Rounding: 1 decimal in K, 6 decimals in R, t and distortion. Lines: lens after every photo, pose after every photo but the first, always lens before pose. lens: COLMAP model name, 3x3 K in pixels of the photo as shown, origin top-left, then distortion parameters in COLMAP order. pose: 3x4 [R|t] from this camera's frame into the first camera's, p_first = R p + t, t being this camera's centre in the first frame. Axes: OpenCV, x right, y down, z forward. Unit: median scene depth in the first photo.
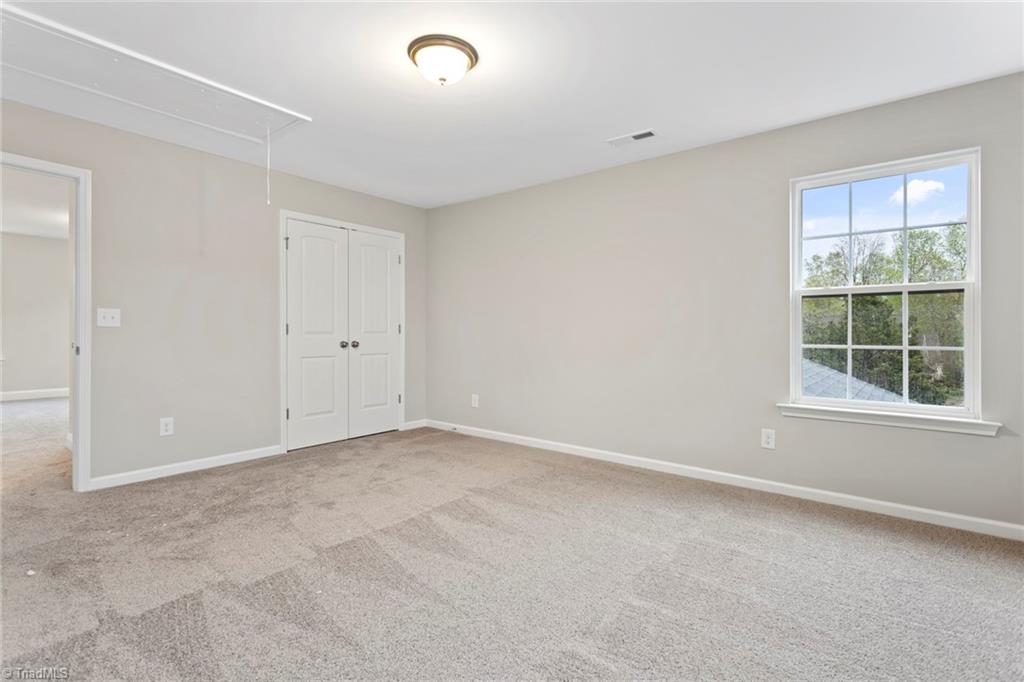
lens RADIAL K [[495.2, 0, 511.5], [0, 495.2, 333.8], [0, 0, 1]] dist [0.012475, 0.001416]
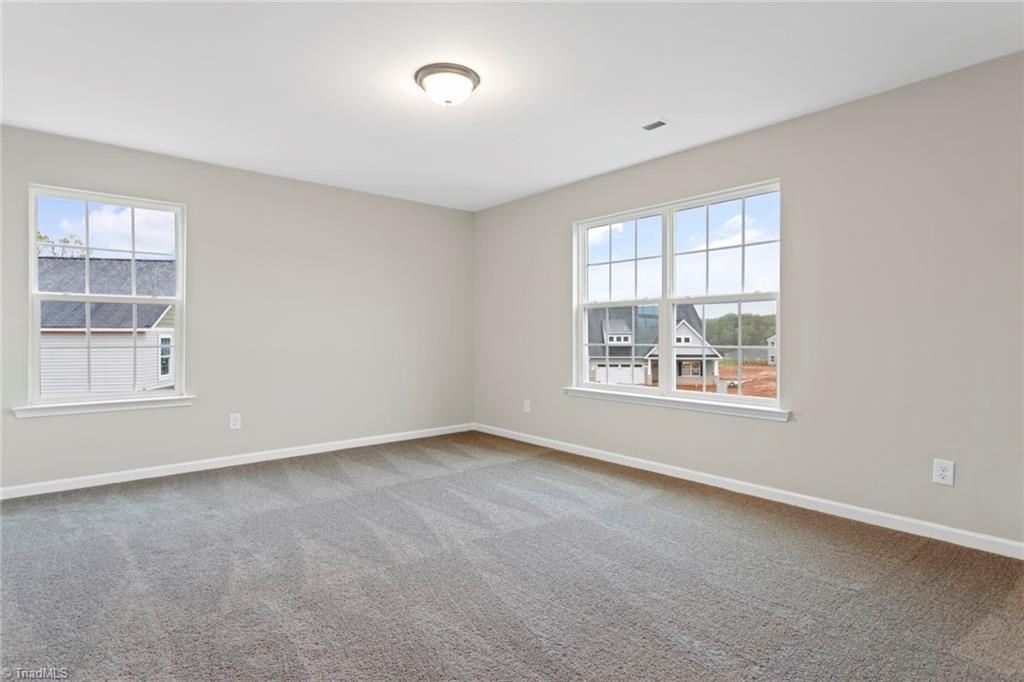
lens RADIAL K [[558.3, 0, 512.7], [0, 558.3, 340.6], [0, 0, 1]] dist [0.059492, 0.000534]
pose [[0.982426, 0.000924, -0.186649, 0.231742], [-0.000045, 0.999989, 0.004715, 0.002597], [0.186652, -0.004624, 0.982415, -0.185337]]
